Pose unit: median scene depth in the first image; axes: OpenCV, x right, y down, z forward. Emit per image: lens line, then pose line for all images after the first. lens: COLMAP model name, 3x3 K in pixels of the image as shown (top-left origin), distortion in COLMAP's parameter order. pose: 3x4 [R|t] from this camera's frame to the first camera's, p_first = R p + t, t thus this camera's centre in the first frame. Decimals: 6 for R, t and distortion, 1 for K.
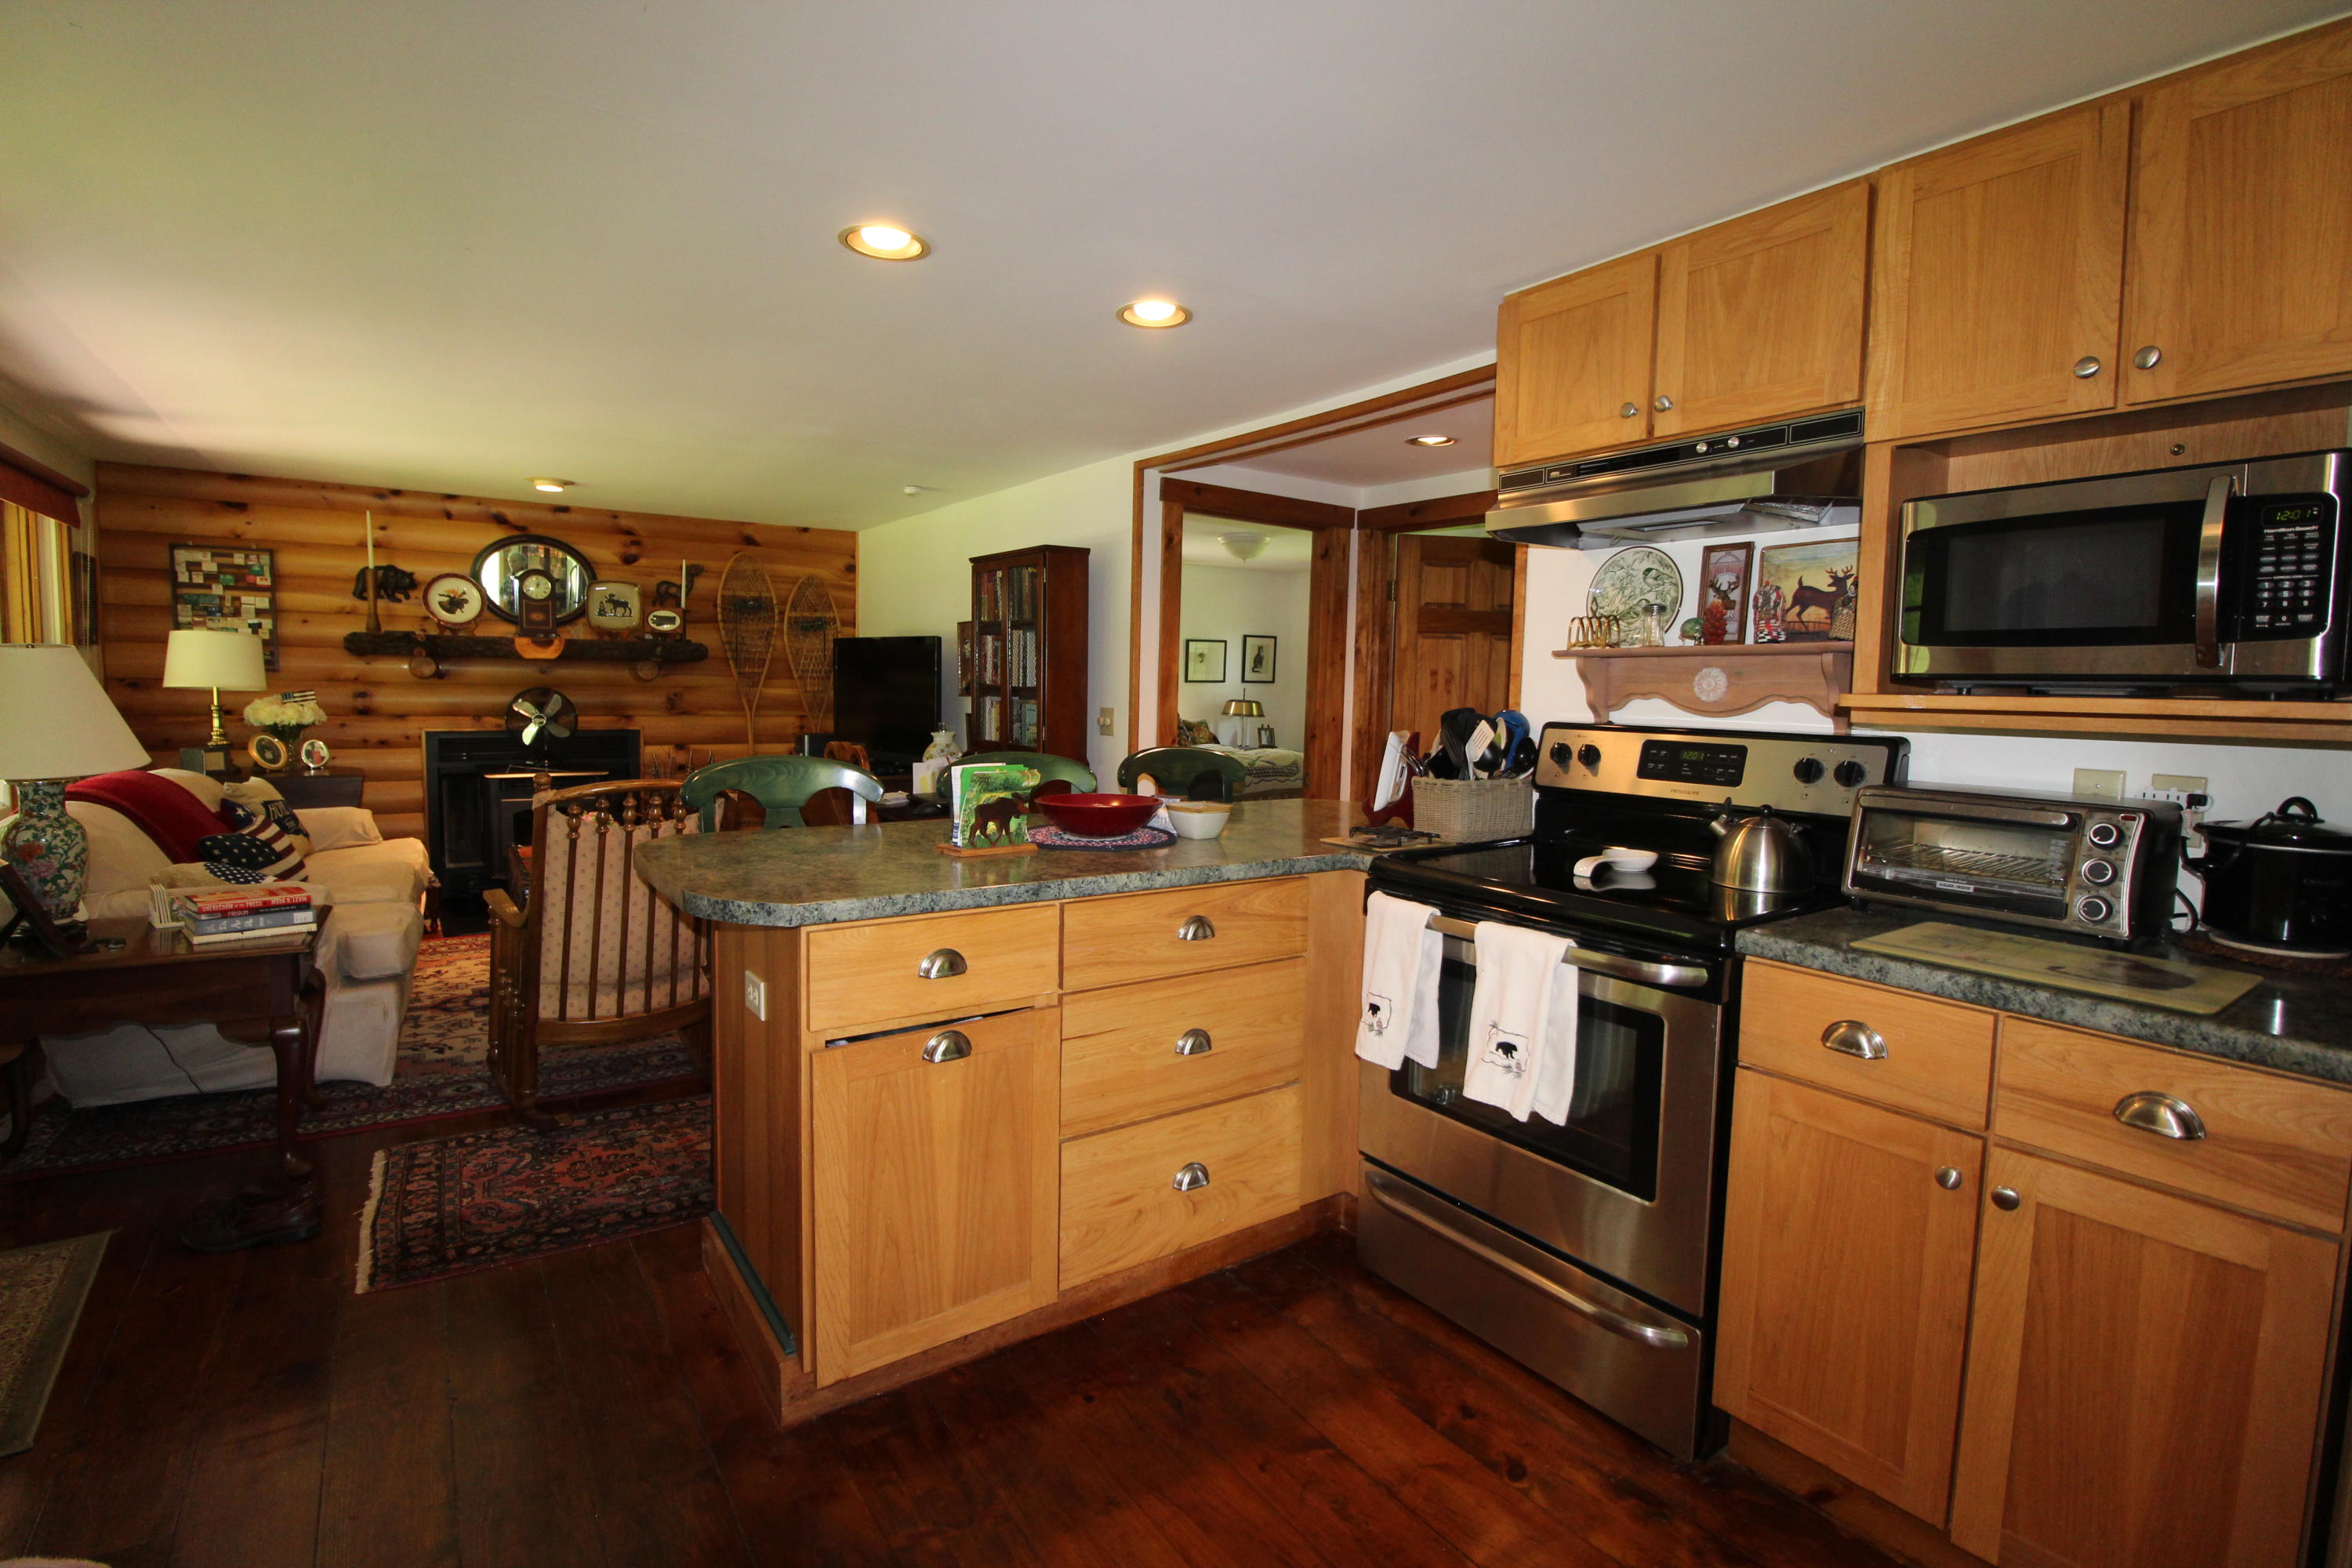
lens RADIAL K [[1077.7, 0, 1181.0], [0, 1077.7, 773.3], [0, 0, 1]] dist [-0.024666, -0.000903]
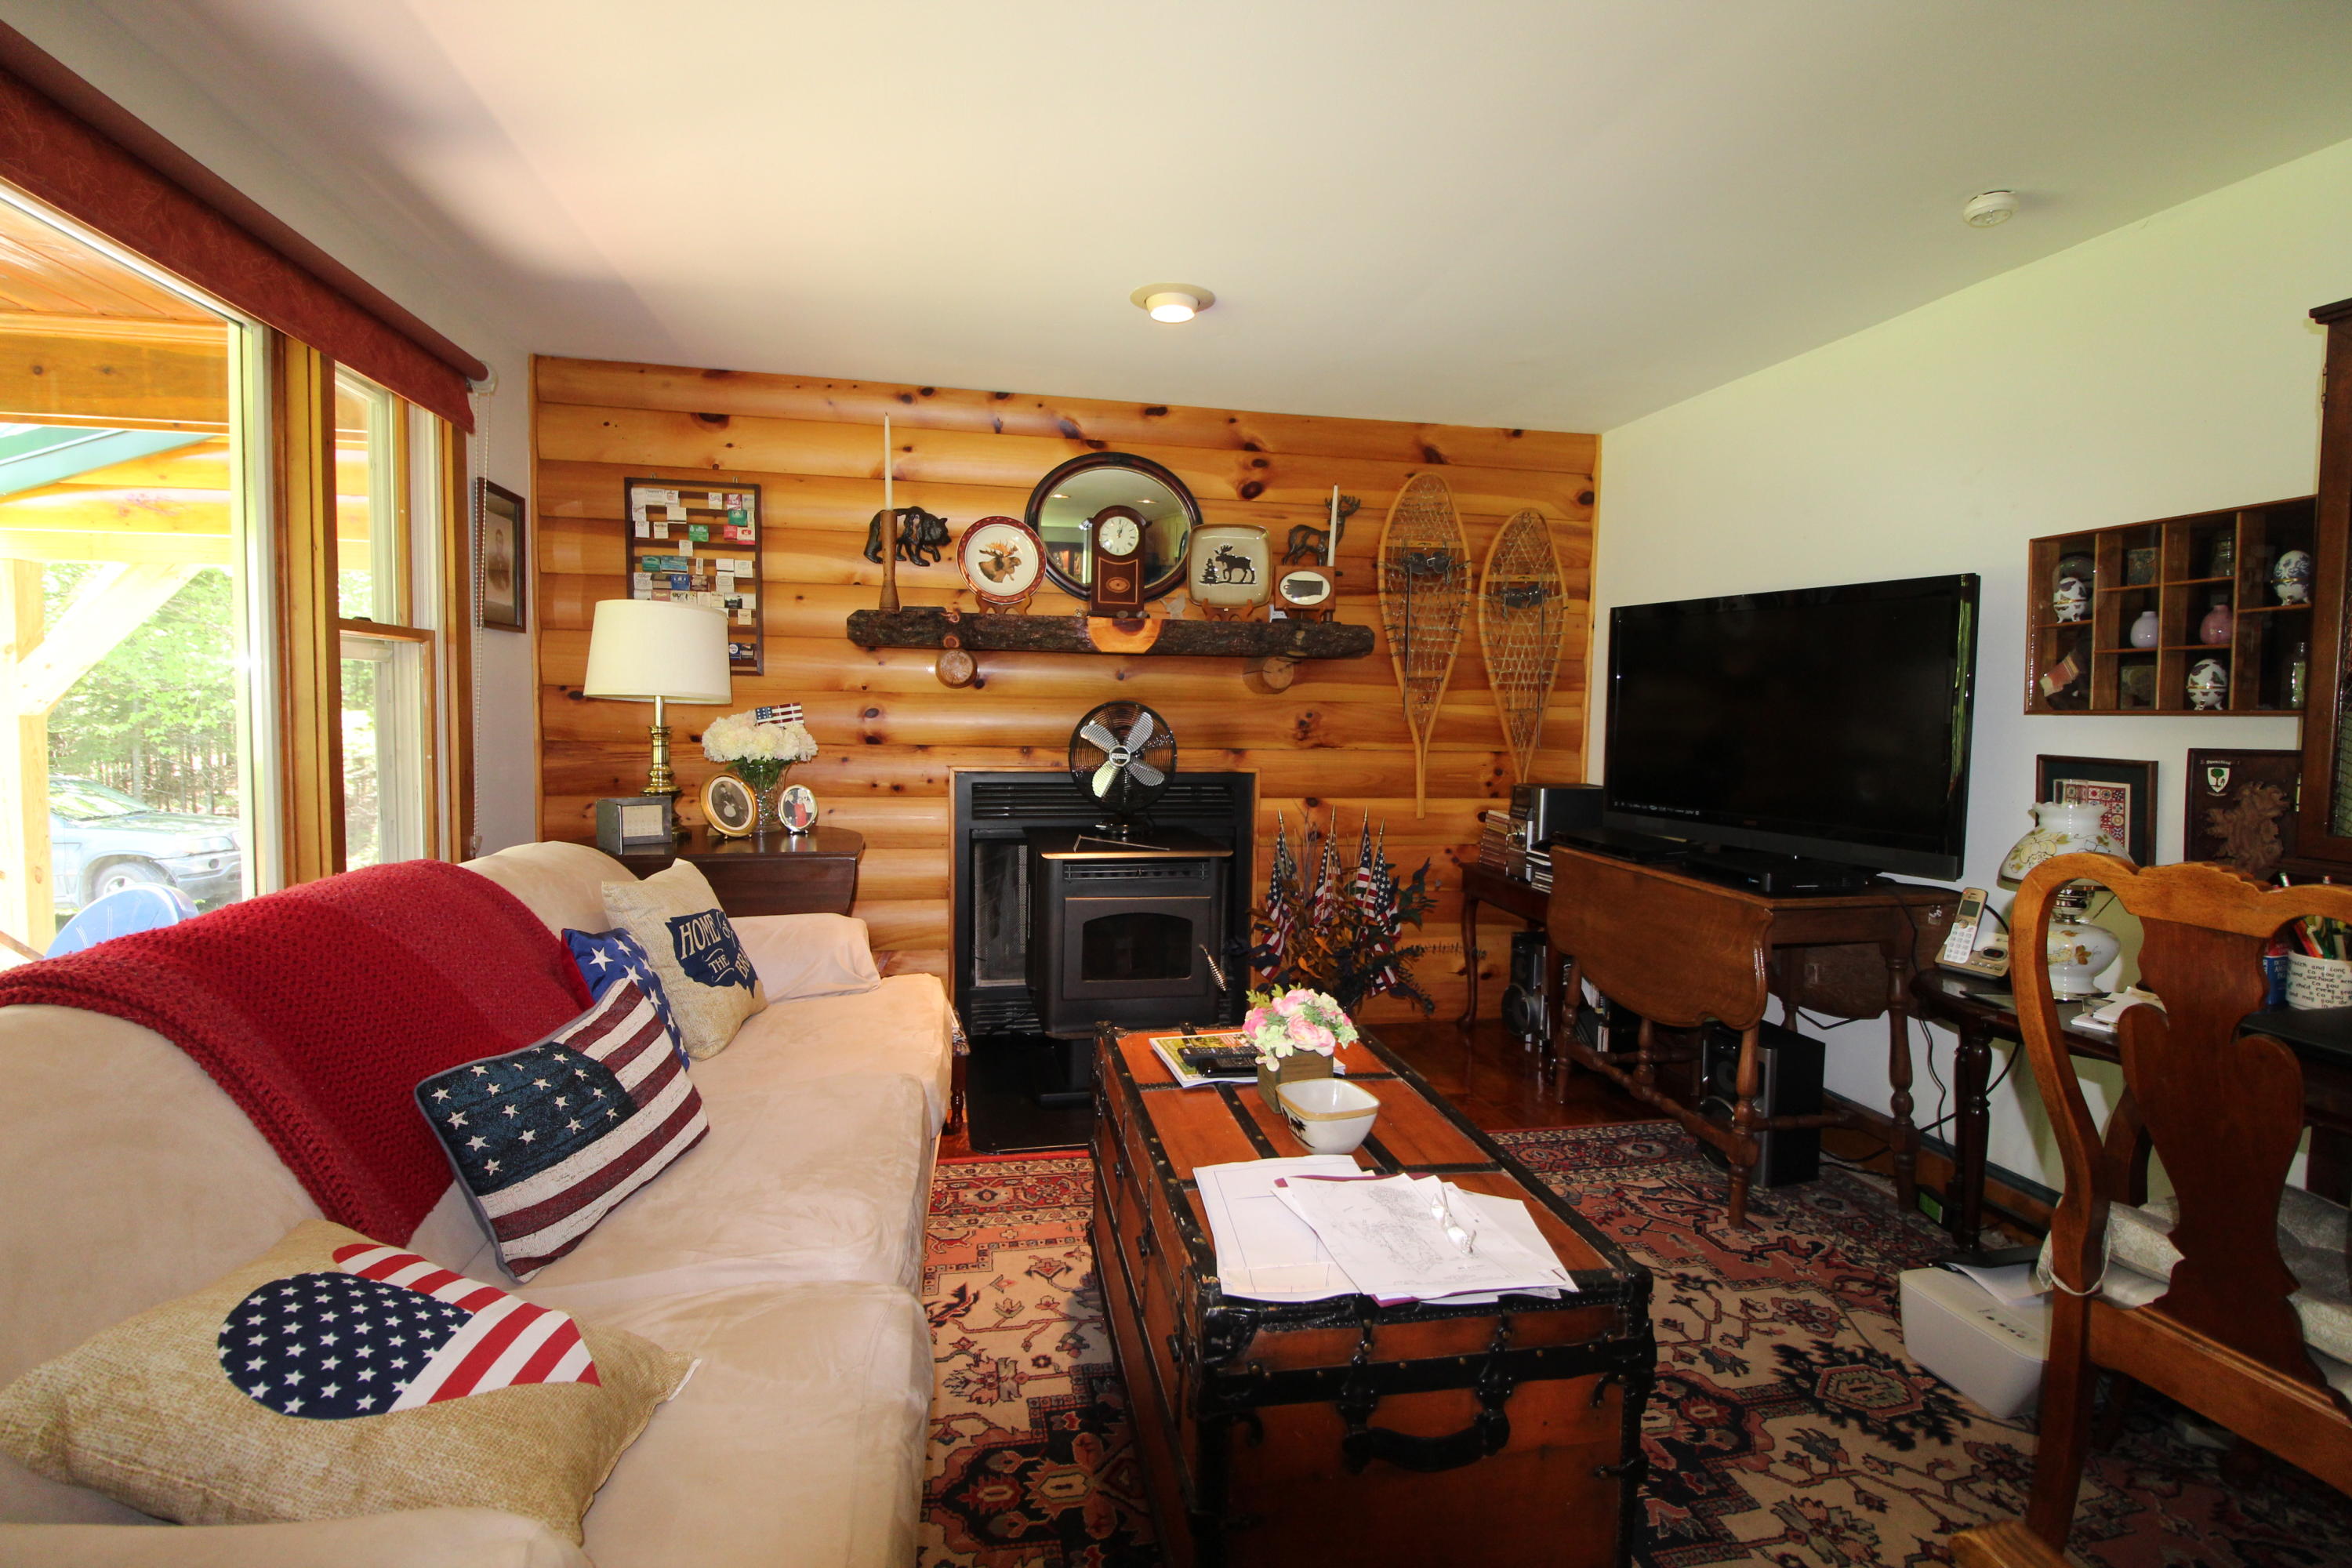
lens RADIAL K [[1077.7, 0, 1173.7], [0, 1077.7, 775.8], [0, 0, 1]] dist [-0.024666, -0.000903]
pose [[0.914735, 0.018694, -0.403621, -0.340280], [-0.029645, 0.999342, -0.020900, -0.027855], [0.402965, 0.031084, 0.914687, 0.477942]]
